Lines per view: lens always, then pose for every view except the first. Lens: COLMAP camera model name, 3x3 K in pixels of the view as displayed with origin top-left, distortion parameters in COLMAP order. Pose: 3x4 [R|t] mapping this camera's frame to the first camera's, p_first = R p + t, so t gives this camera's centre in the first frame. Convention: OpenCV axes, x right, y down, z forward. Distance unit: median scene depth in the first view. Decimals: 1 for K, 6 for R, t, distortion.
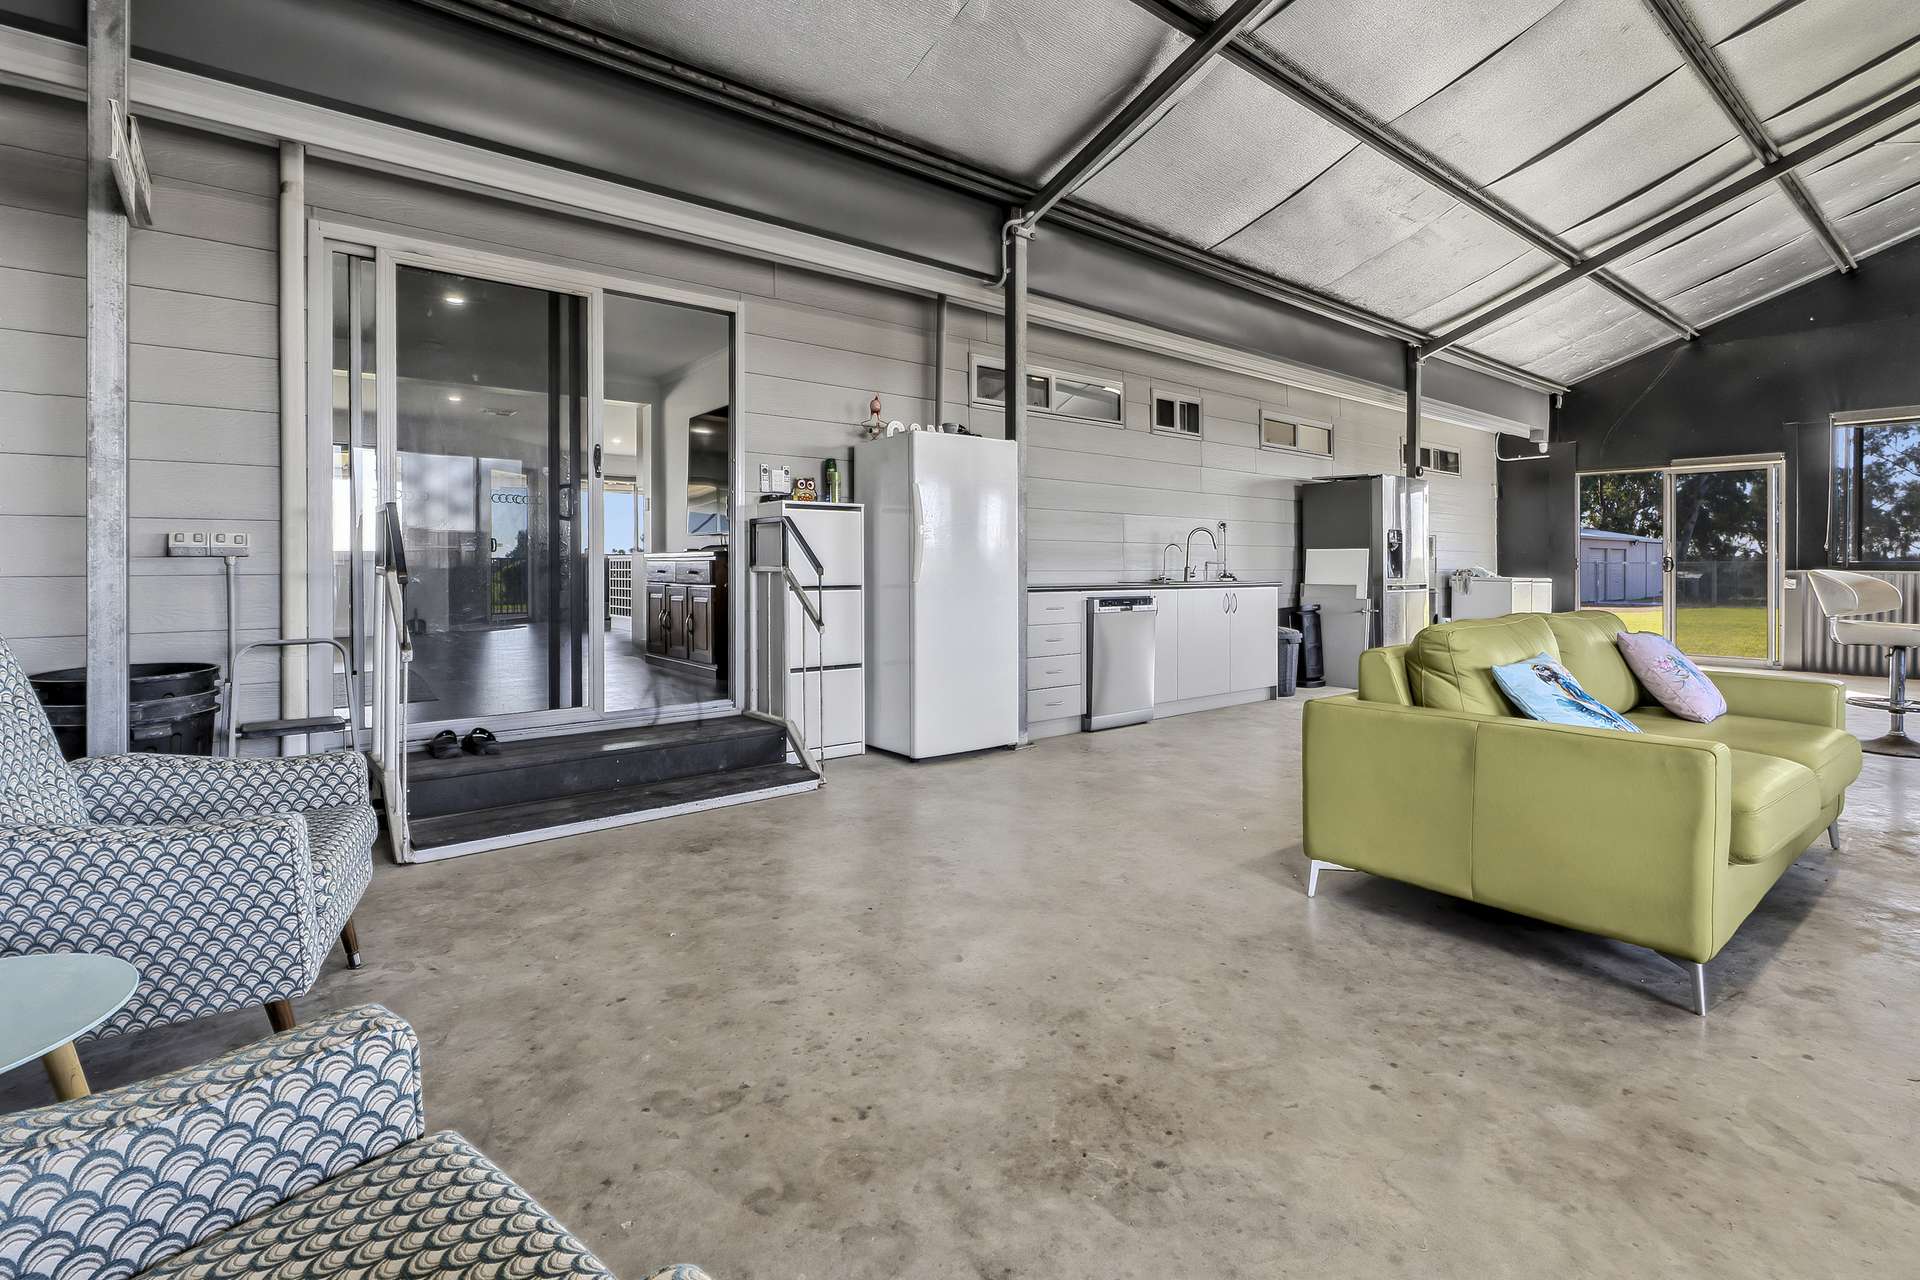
lens RADIAL K [[884.5, 0, 956.7], [0, 884.5, 586.6], [0, 0, 1]] dist [0.000676, 0.000205]
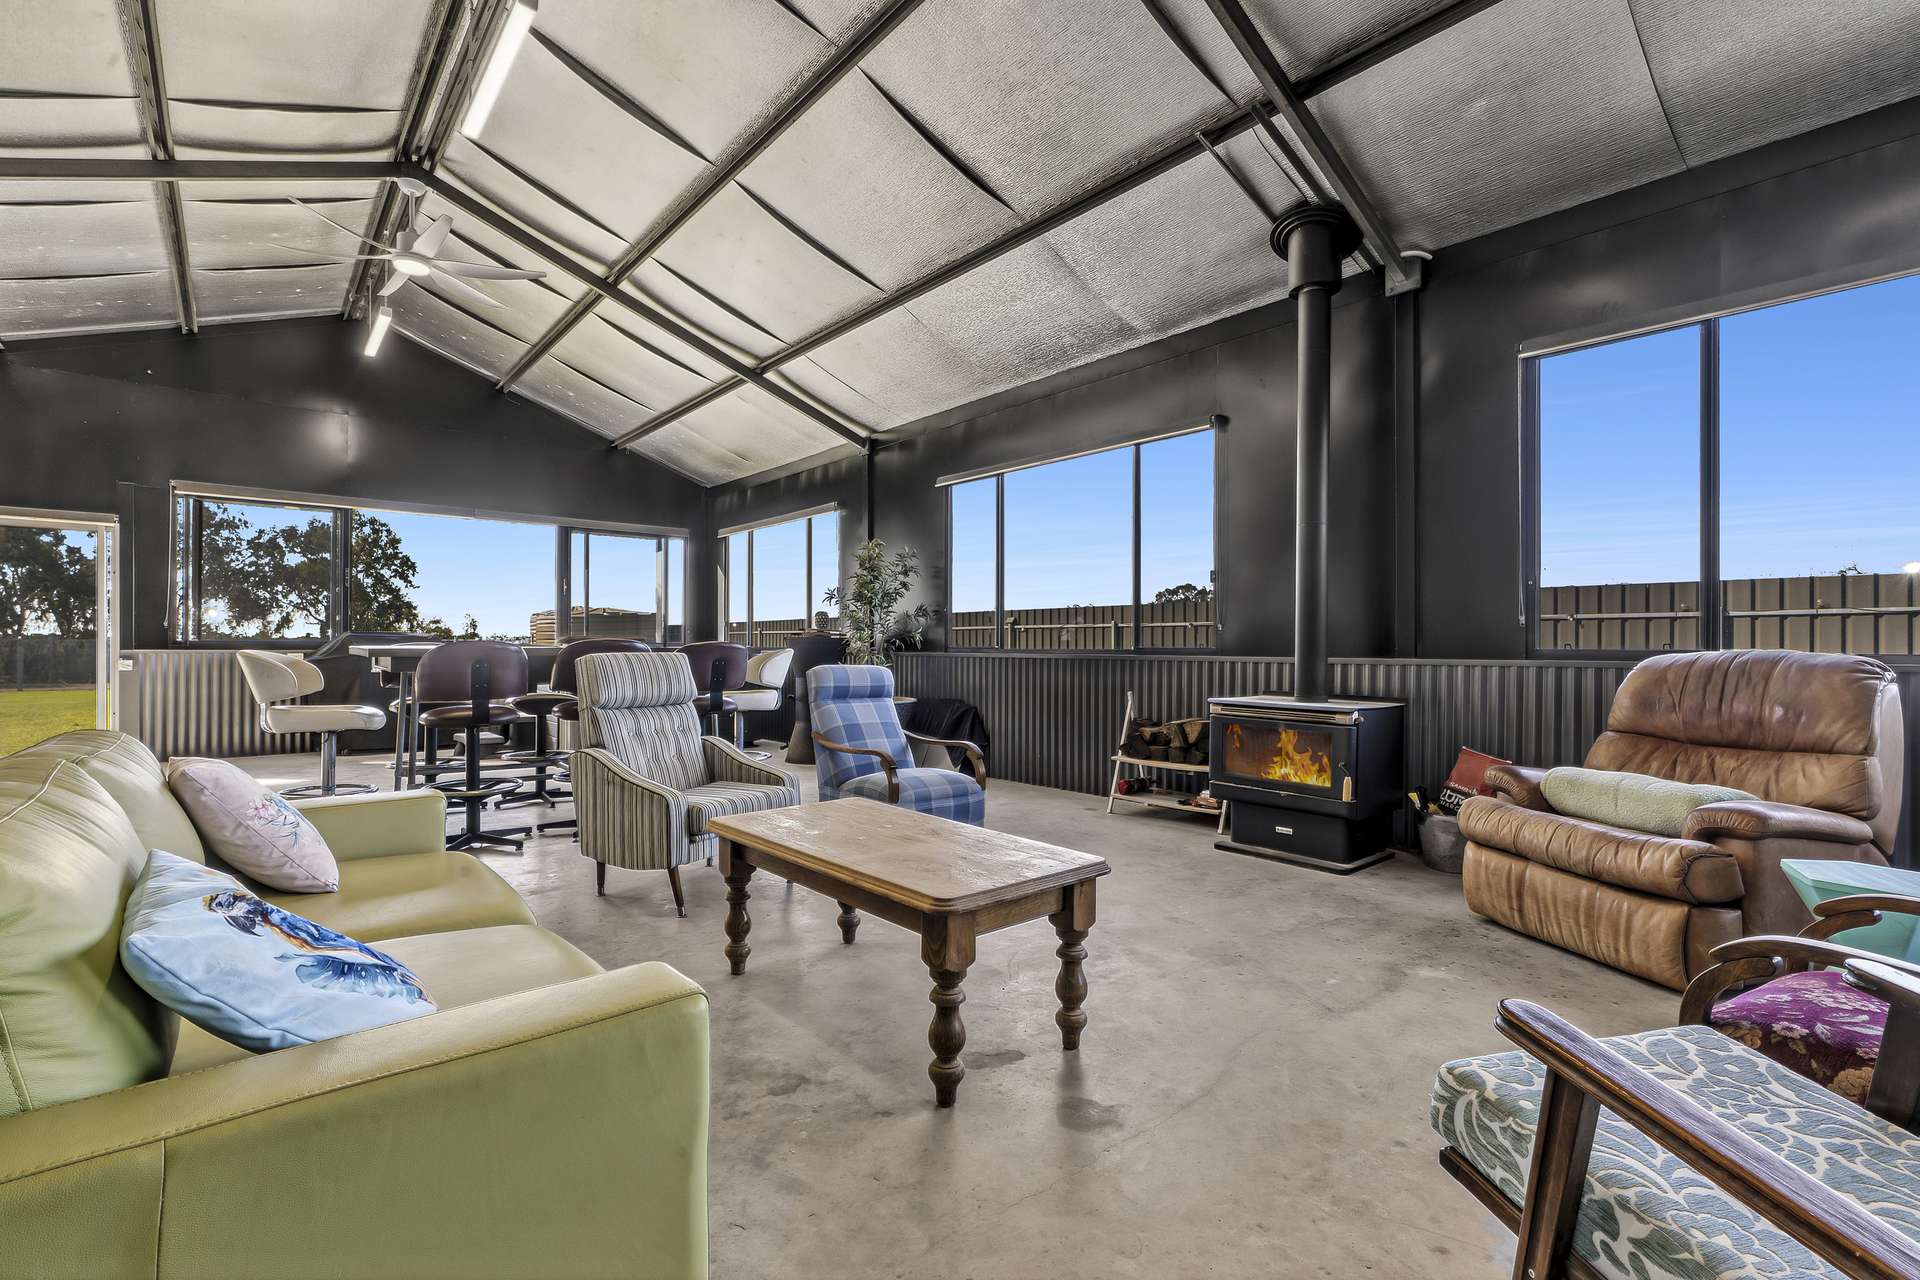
lens RADIAL K [[862.1, 0, 960.0], [0, 862.1, 640.0], [0, 0, 1]] dist [-0.000322, 0.000139]
pose [[-0.016887, 0.006751, 0.999835, 0.104655], [0.021102, 0.999757, -0.006394, -0.007614], [-0.999635, 0.020990, -0.017026, 0.273768]]
